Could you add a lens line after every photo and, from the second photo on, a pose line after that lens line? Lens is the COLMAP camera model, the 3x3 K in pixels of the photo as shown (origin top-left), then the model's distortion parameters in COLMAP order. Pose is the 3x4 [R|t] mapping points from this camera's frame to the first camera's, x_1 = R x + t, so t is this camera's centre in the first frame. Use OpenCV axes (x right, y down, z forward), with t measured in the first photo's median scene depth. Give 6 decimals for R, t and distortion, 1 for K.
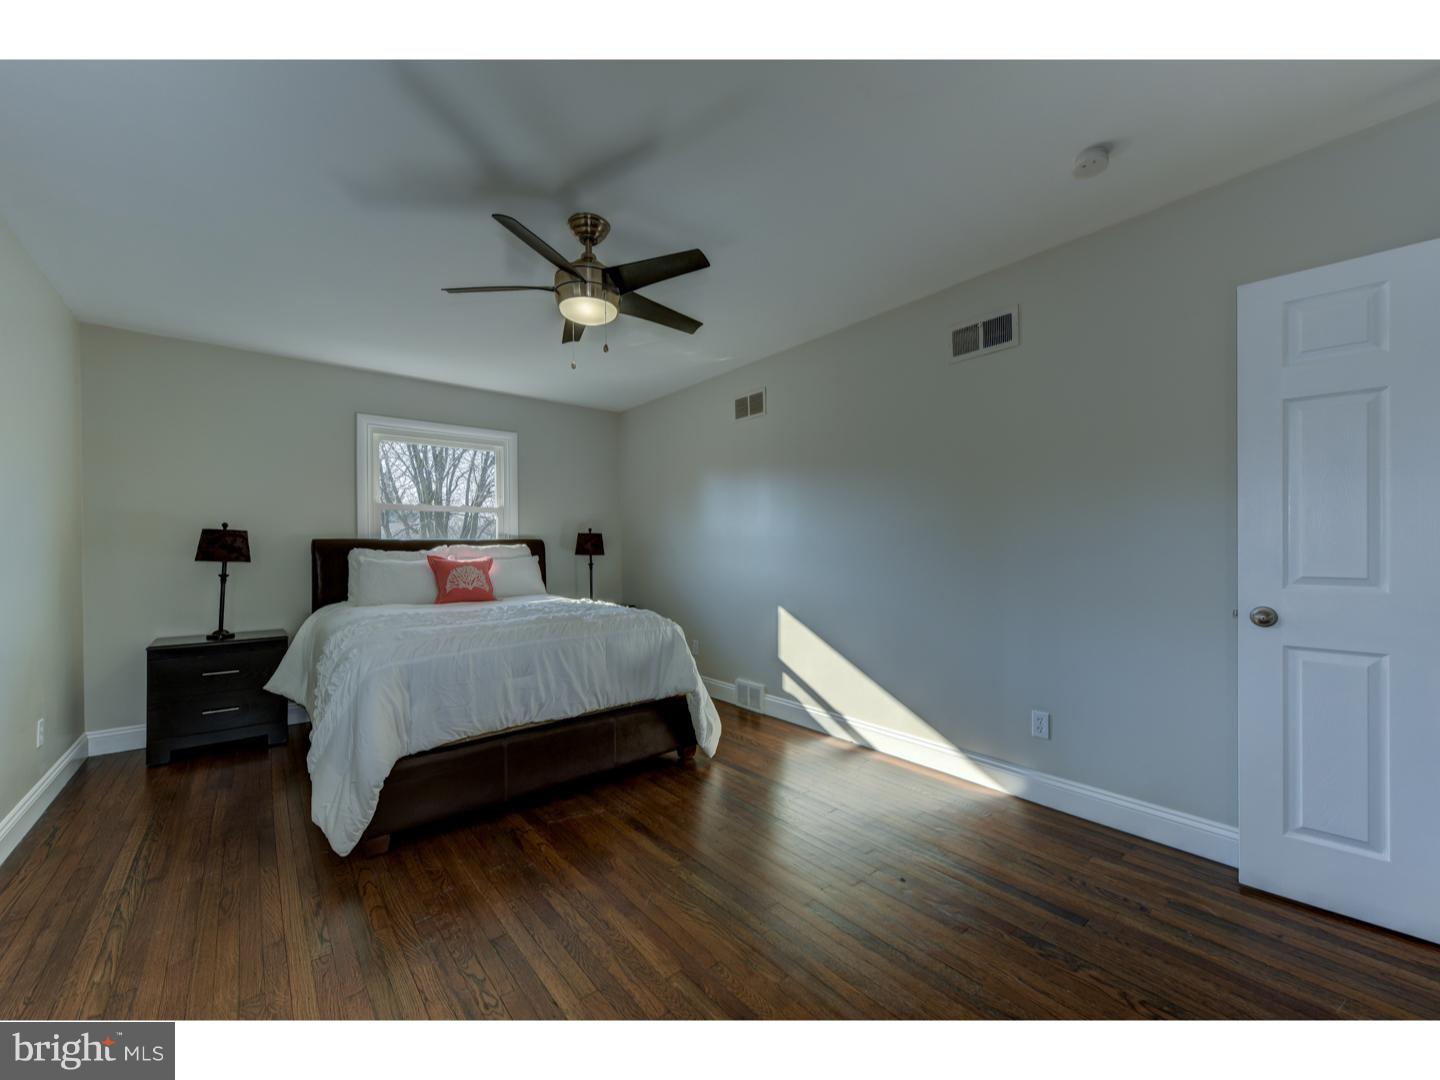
lens RADIAL K [[569.8, 0, 720.5], [0, 569.8, 543.4], [0, 0, 1]] dist [0.002170, -0.000419]
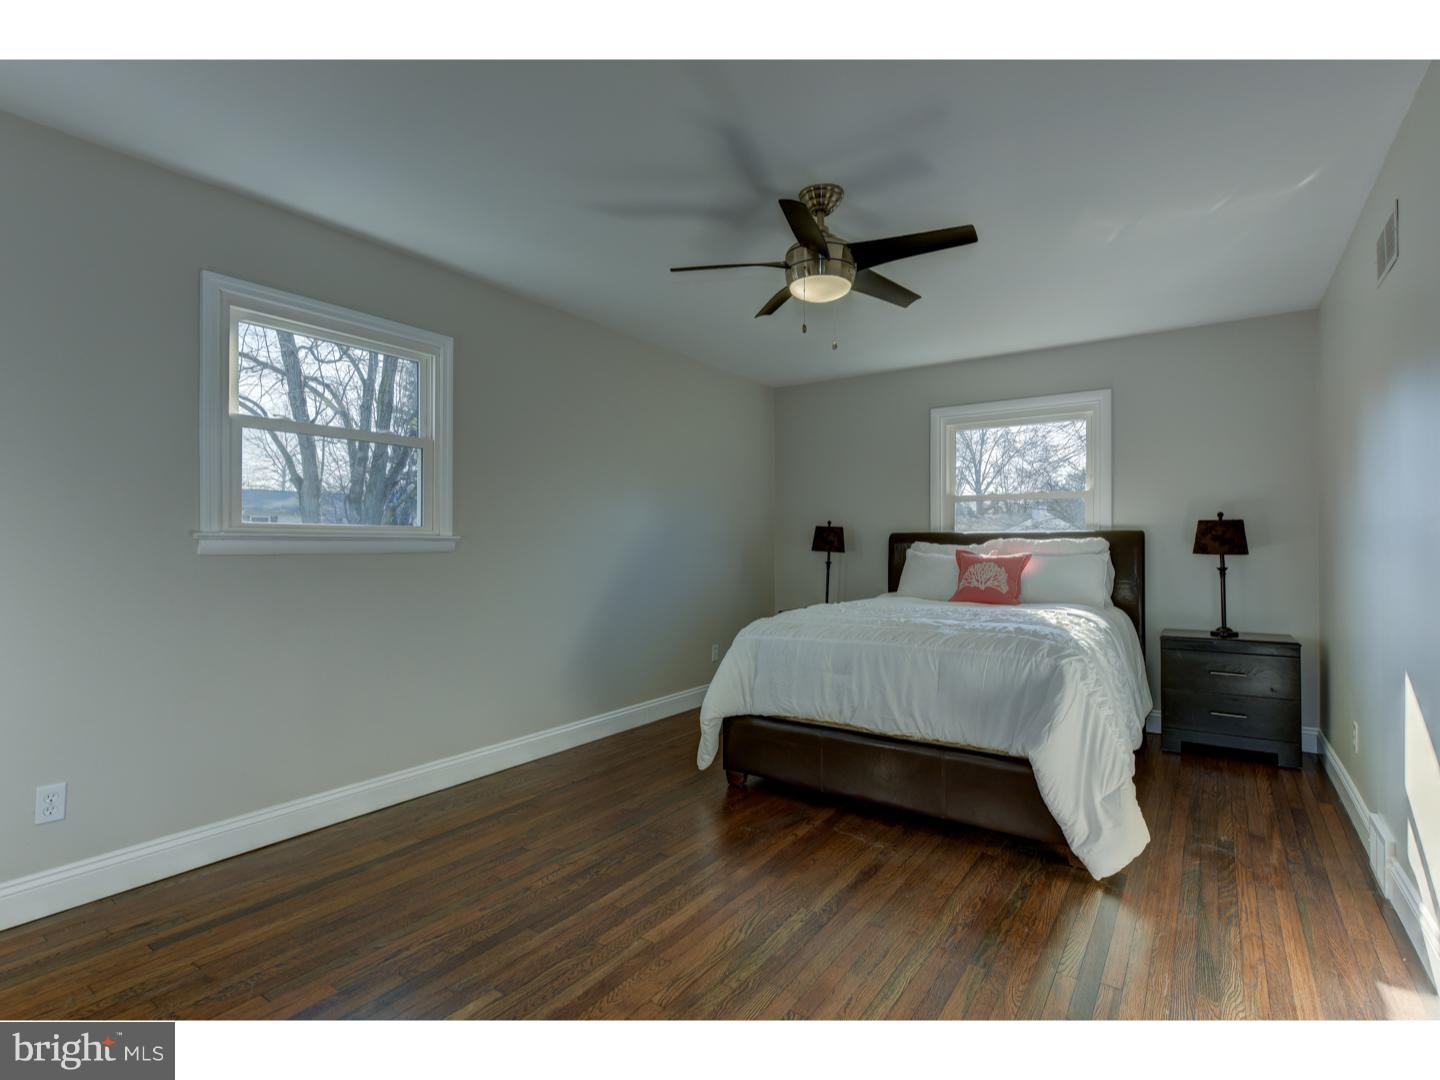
lens RADIAL K [[703.7, 0, 717.8], [0, 703.7, 539.5], [0, 0, 1]] dist [-0.001059, 0.000323]
pose [[0.251066, 0.002625, -0.967966, 0.720020], [0.003780, 0.999986, 0.003692, -0.001838], [0.967962, -0.004586, 0.251053, 0.466632]]
